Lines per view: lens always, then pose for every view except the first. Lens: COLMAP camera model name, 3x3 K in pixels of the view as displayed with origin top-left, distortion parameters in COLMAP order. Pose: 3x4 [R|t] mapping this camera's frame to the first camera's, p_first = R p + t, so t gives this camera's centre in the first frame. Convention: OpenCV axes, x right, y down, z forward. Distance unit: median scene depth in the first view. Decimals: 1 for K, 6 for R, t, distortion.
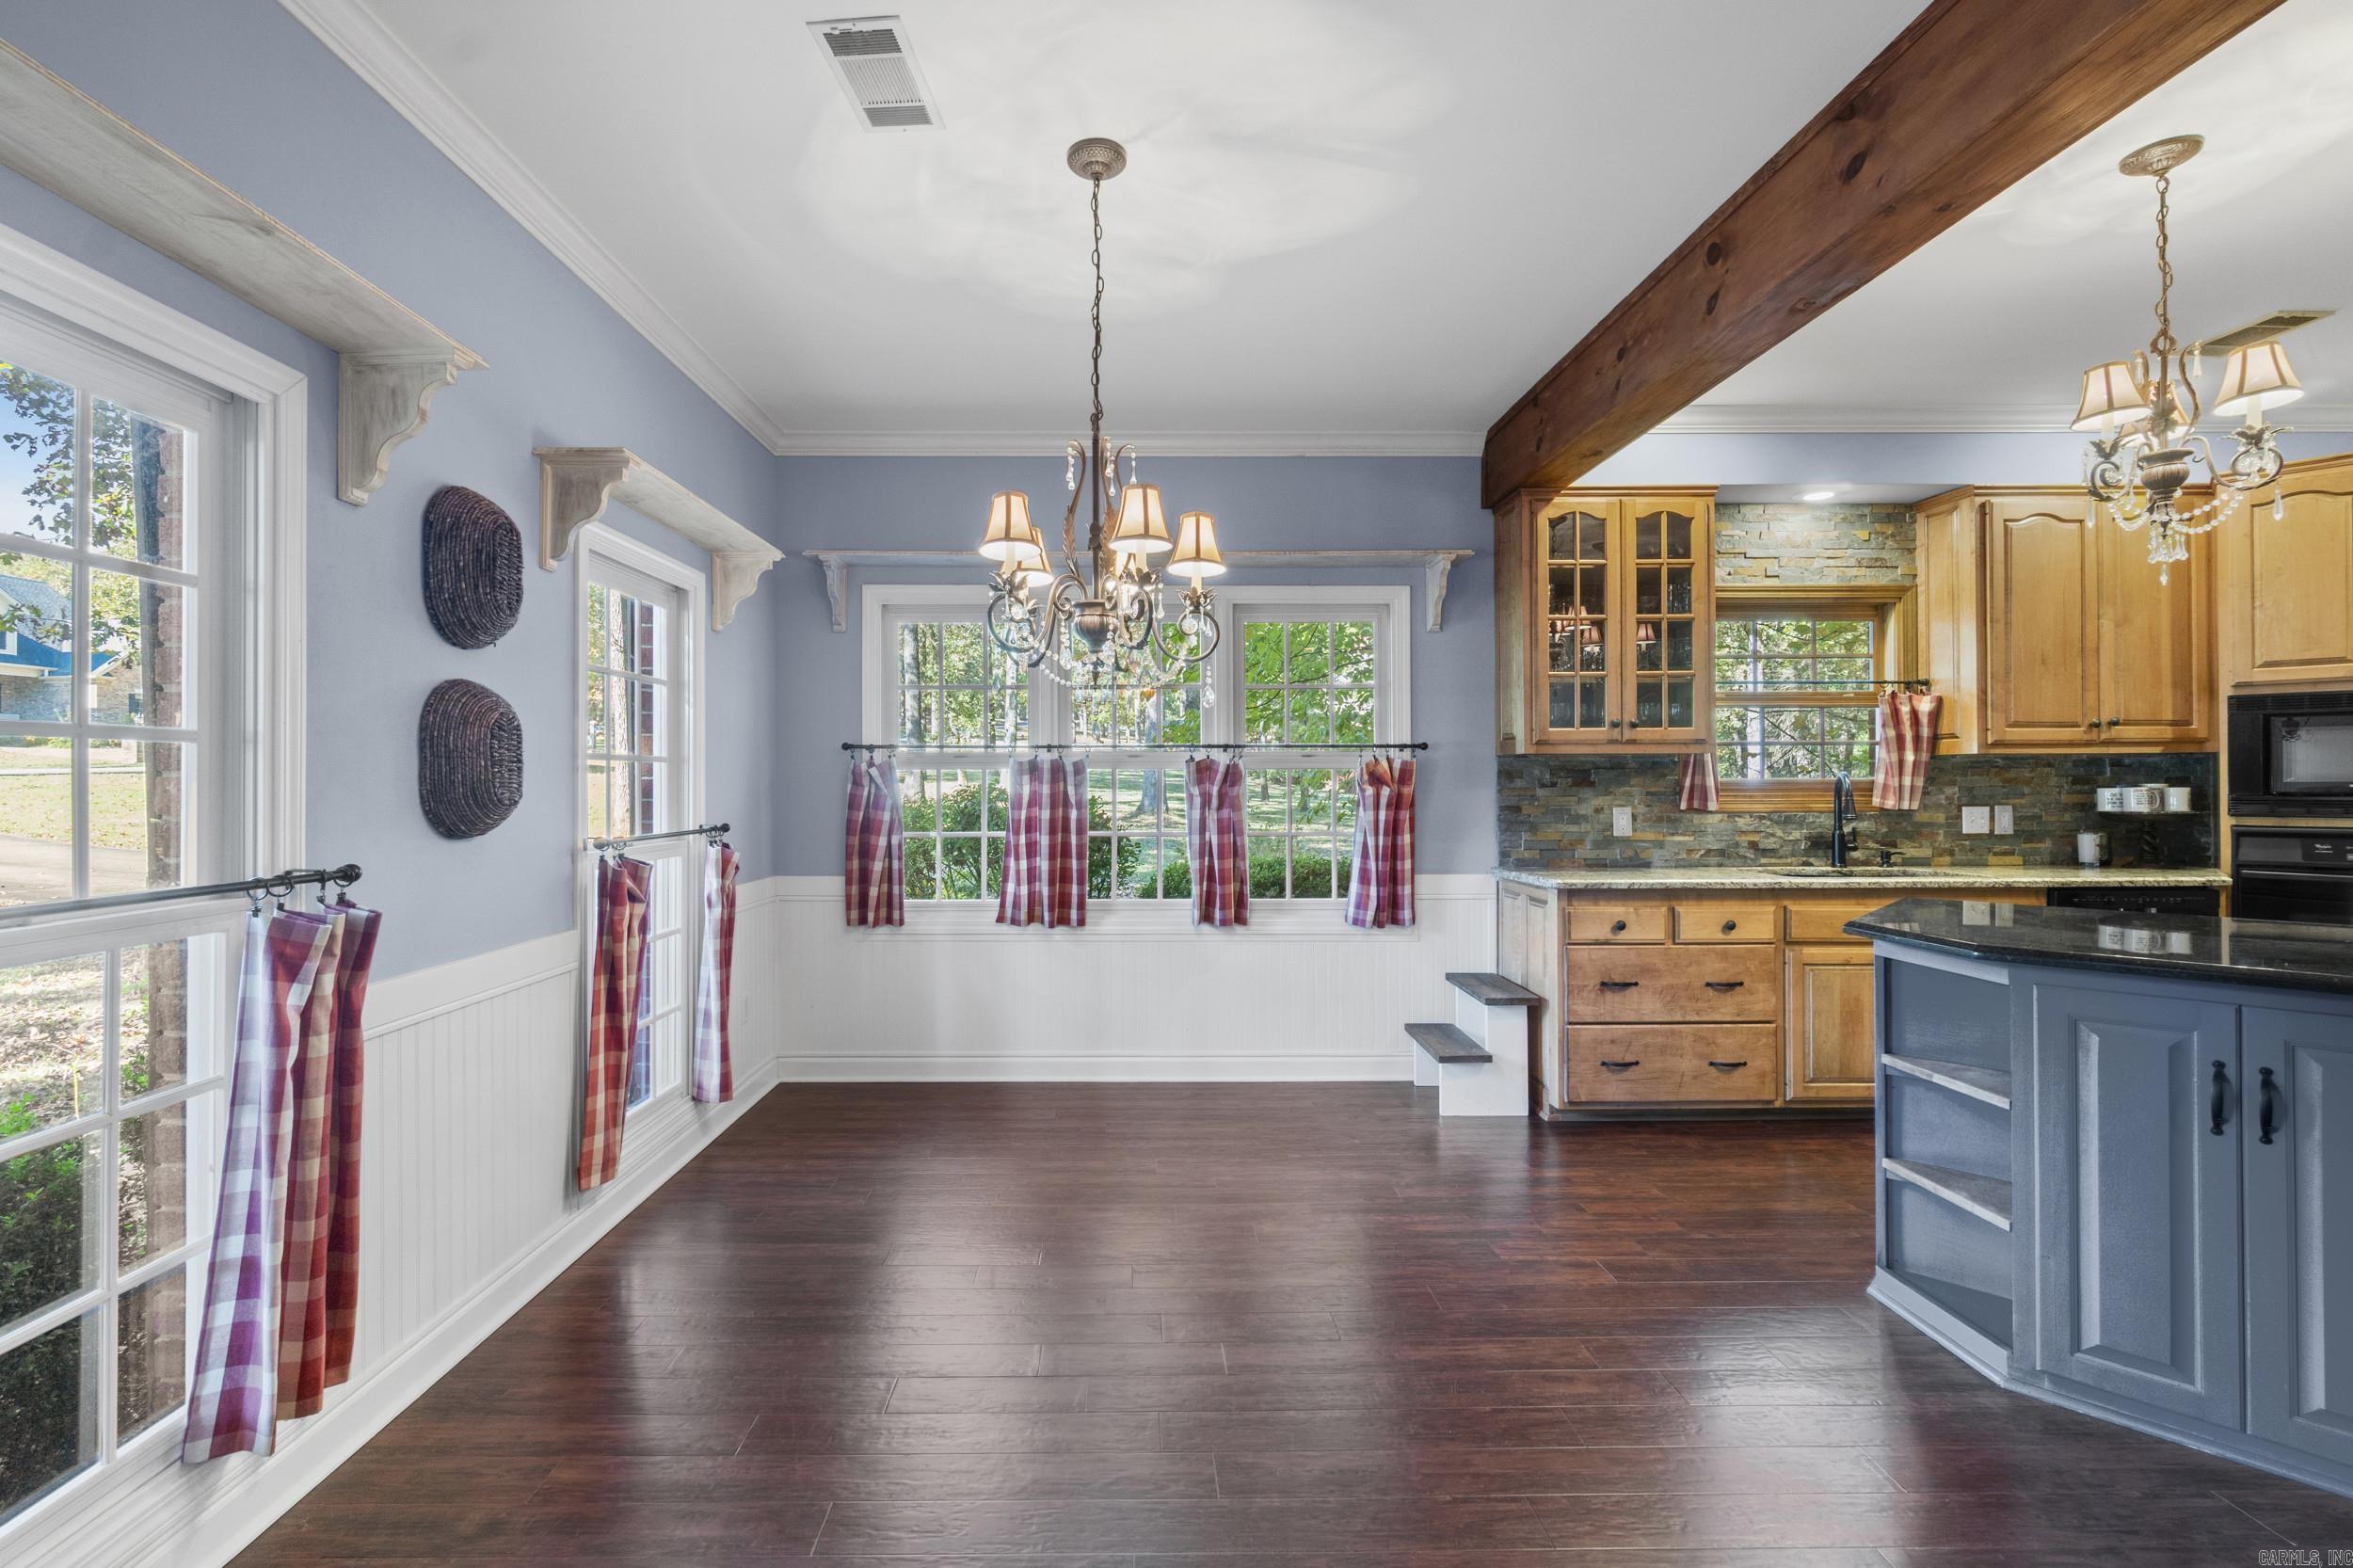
lens RADIAL K [[1027.3, 0, 1132.1], [0, 1027.3, 776.0], [0, 0, 1]] dist [-0.004940, 0.002263]
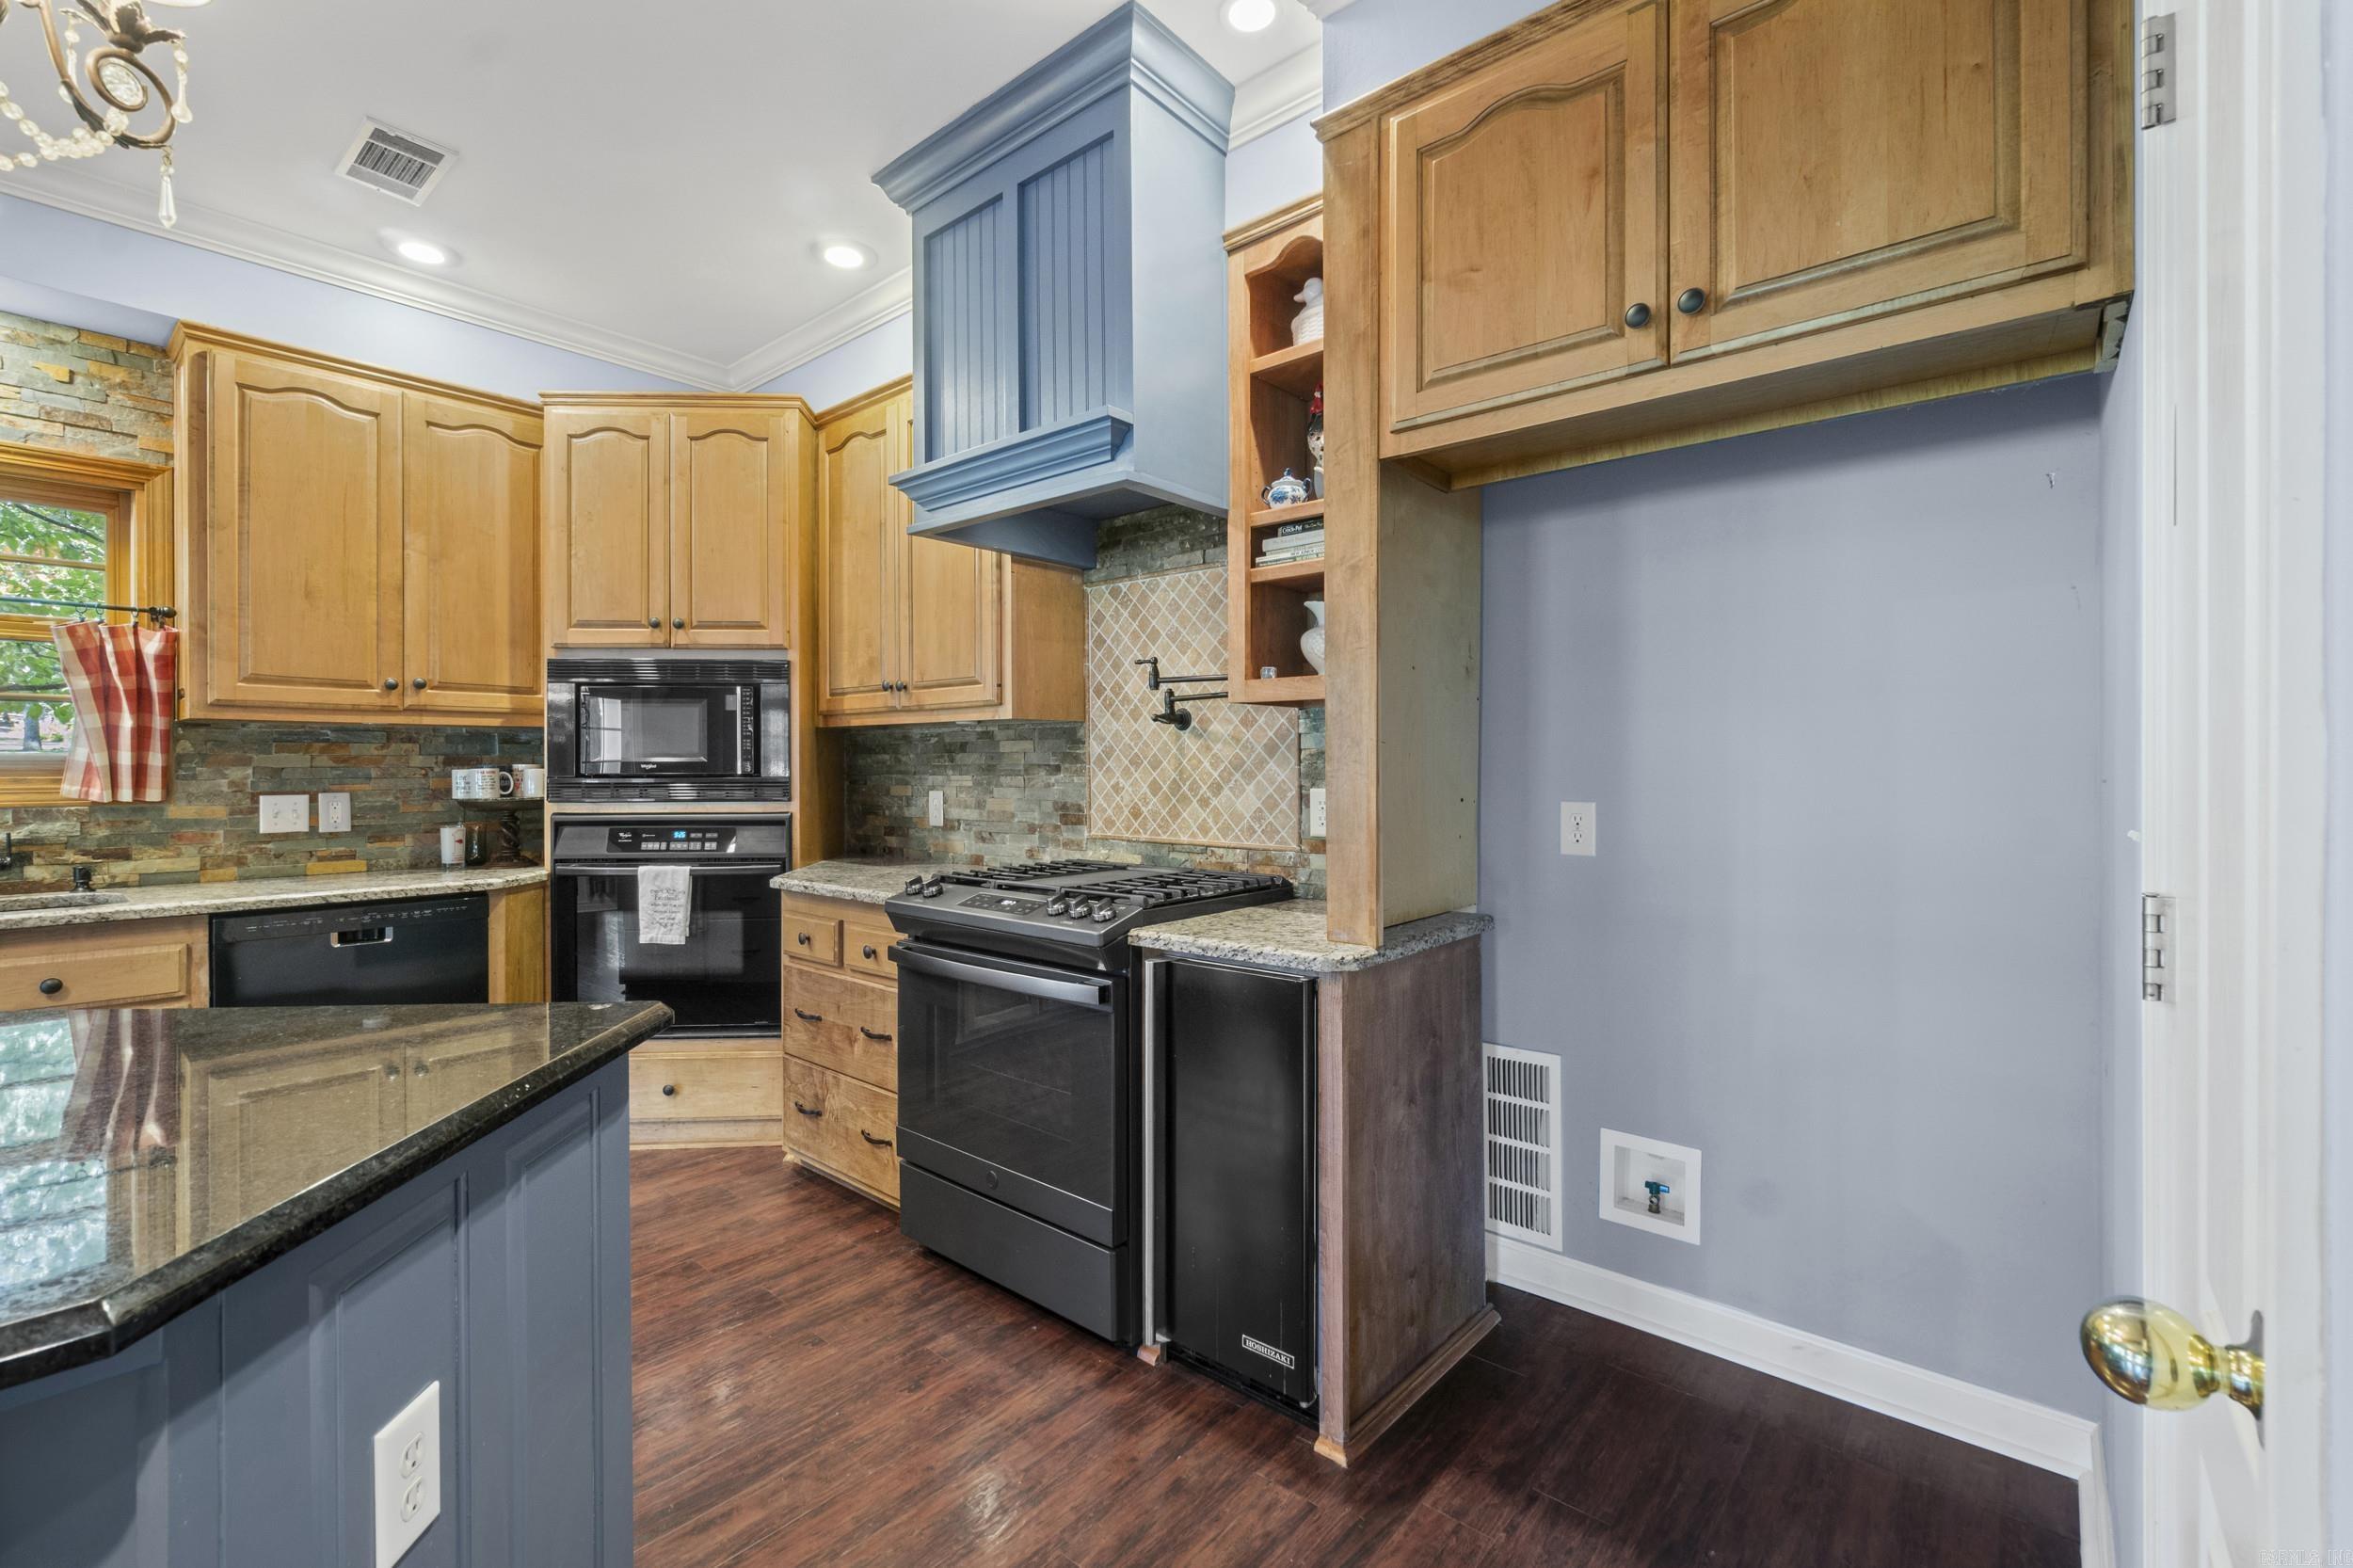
lens RADIAL K [[1027.3, 0, 1171.5], [0, 1027.3, 769.7], [0, 0, 1]] dist [-0.004940, 0.002263]
pose [[0.658572, 0.001336, 0.752517, 0.709472], [-0.004961, 0.999984, 0.002567, 0.007099], [-0.752502, -0.005424, 0.658568, 0.060504]]
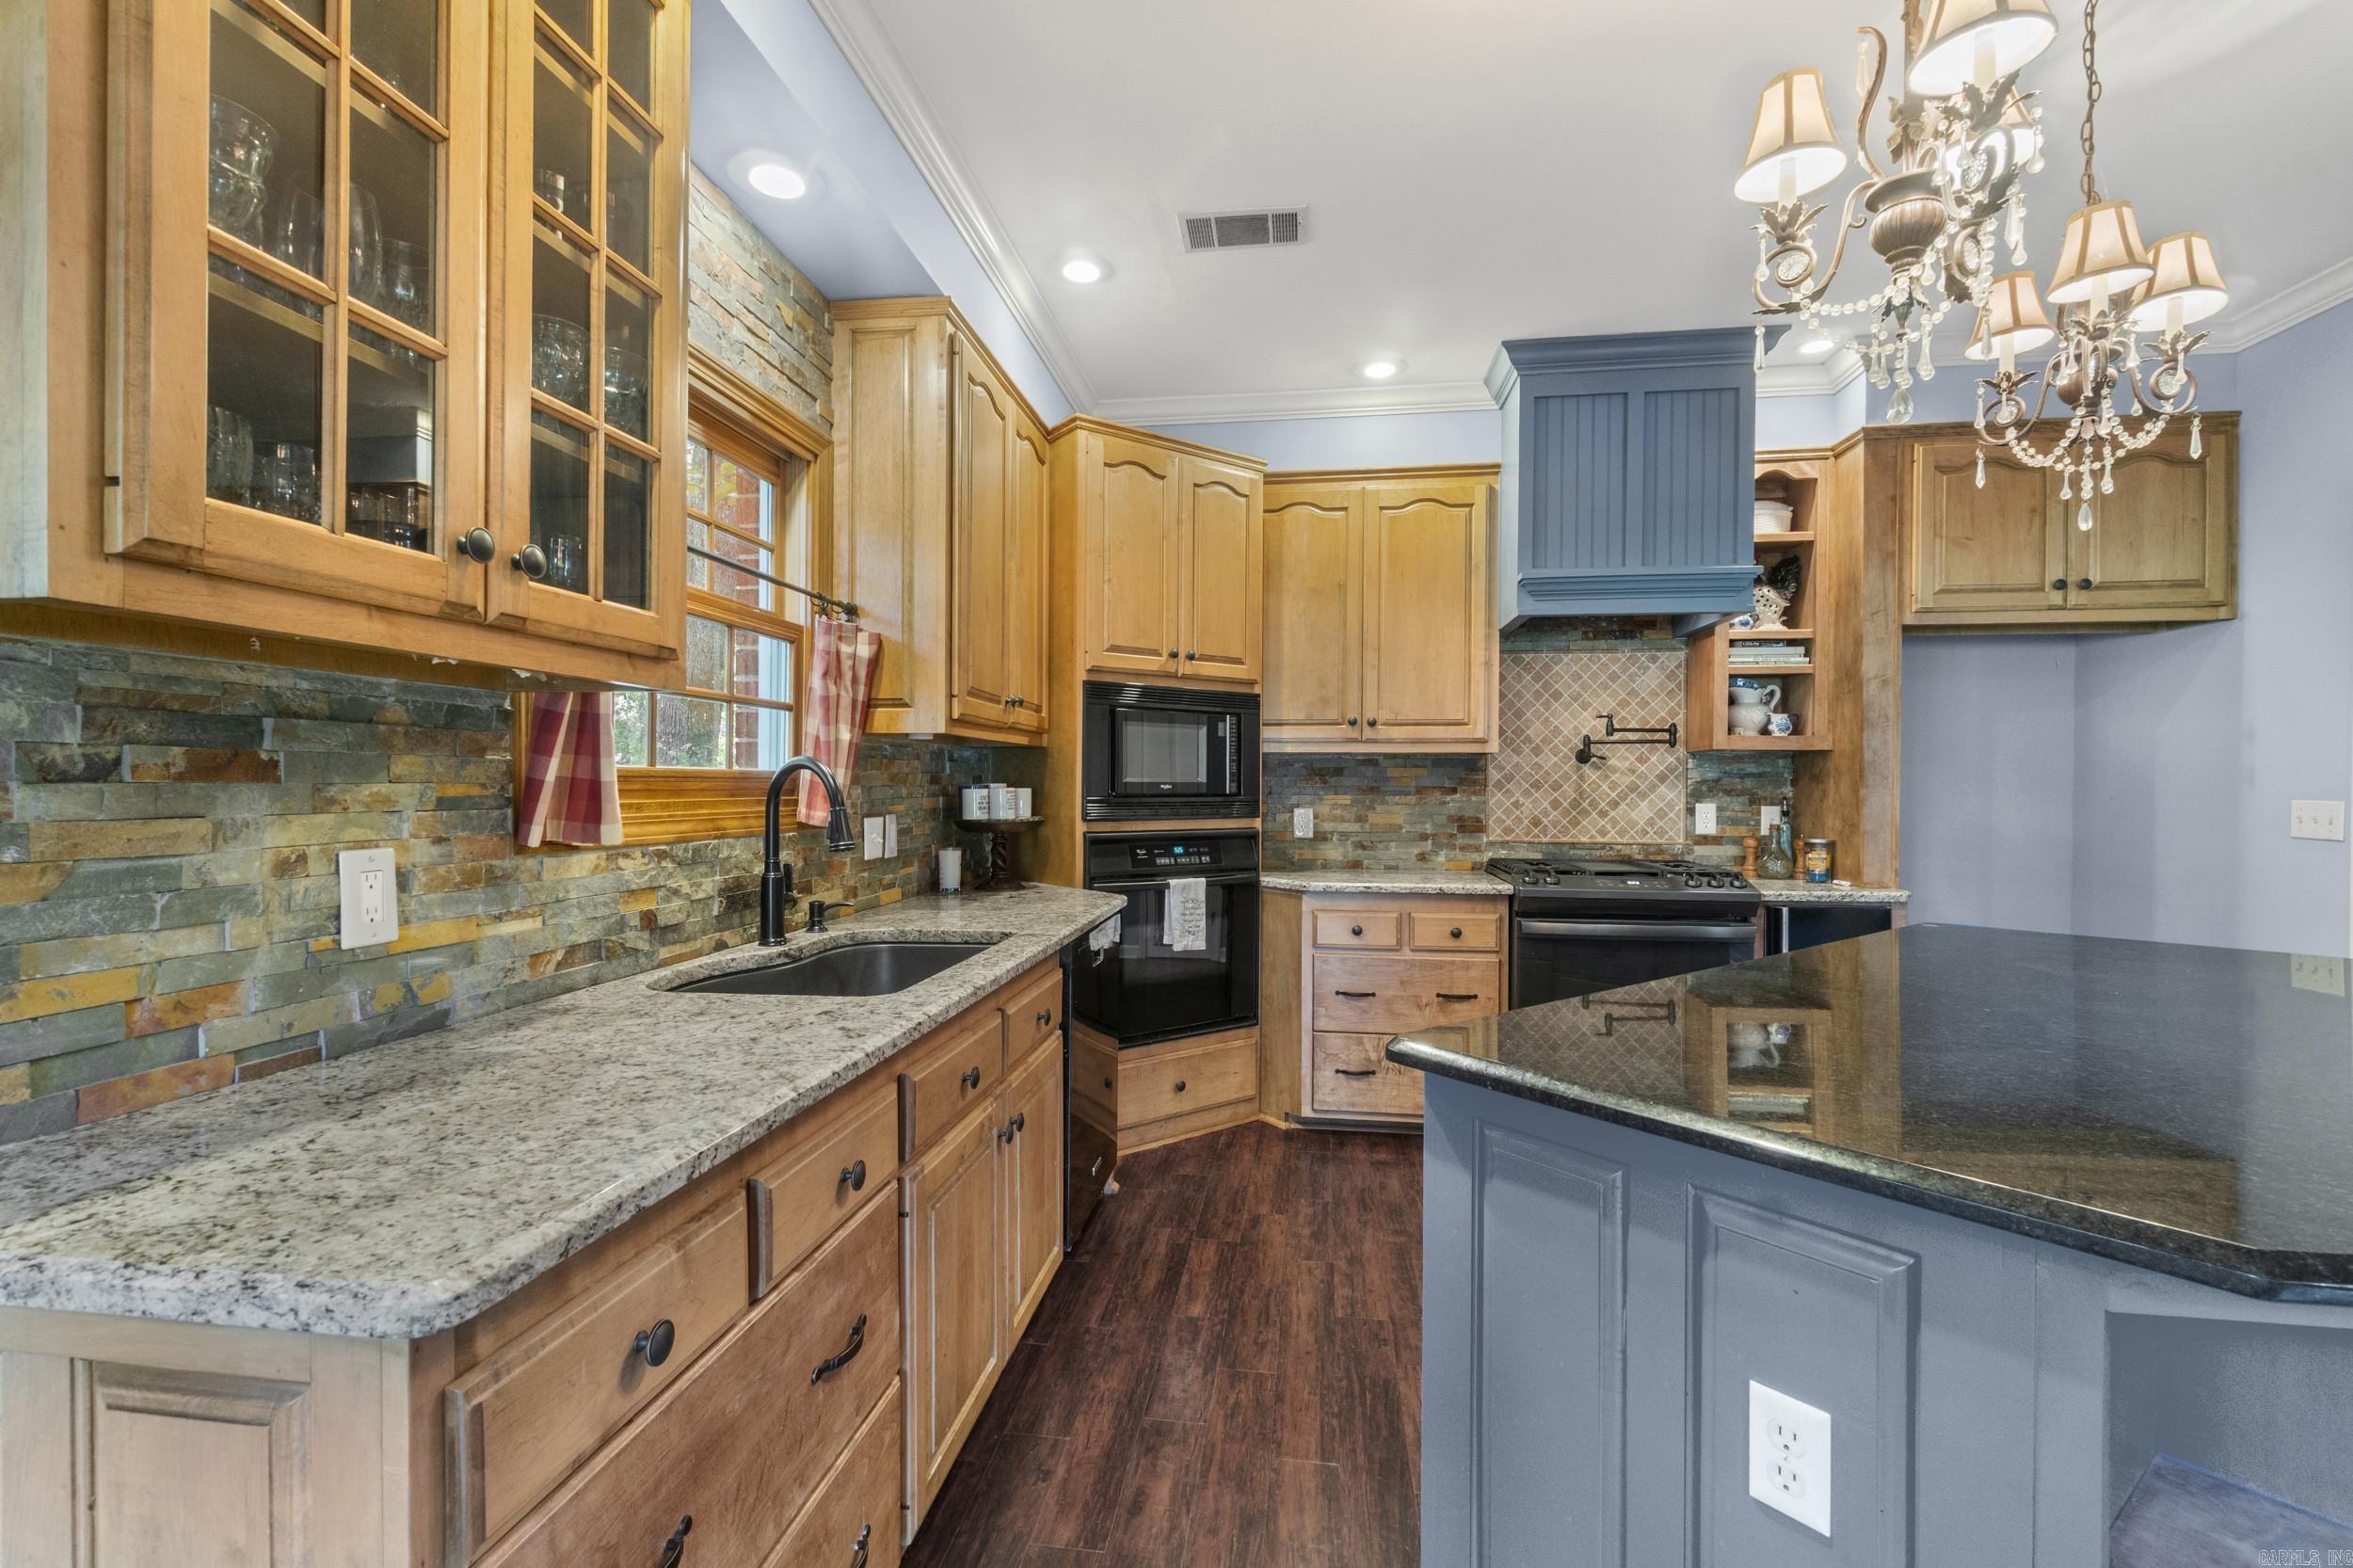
lens RADIAL K [[1027.3, 0, 1178.7], [0, 1027.3, 794.3], [0, 0, 1]] dist [-0.004940, 0.002263]
pose [[0.138737, -0.003535, 0.990323, 0.216091], [-0.009718, 0.999941, 0.004931, 0.010511], [-0.990282, -0.010308, 0.138695, 0.737152]]
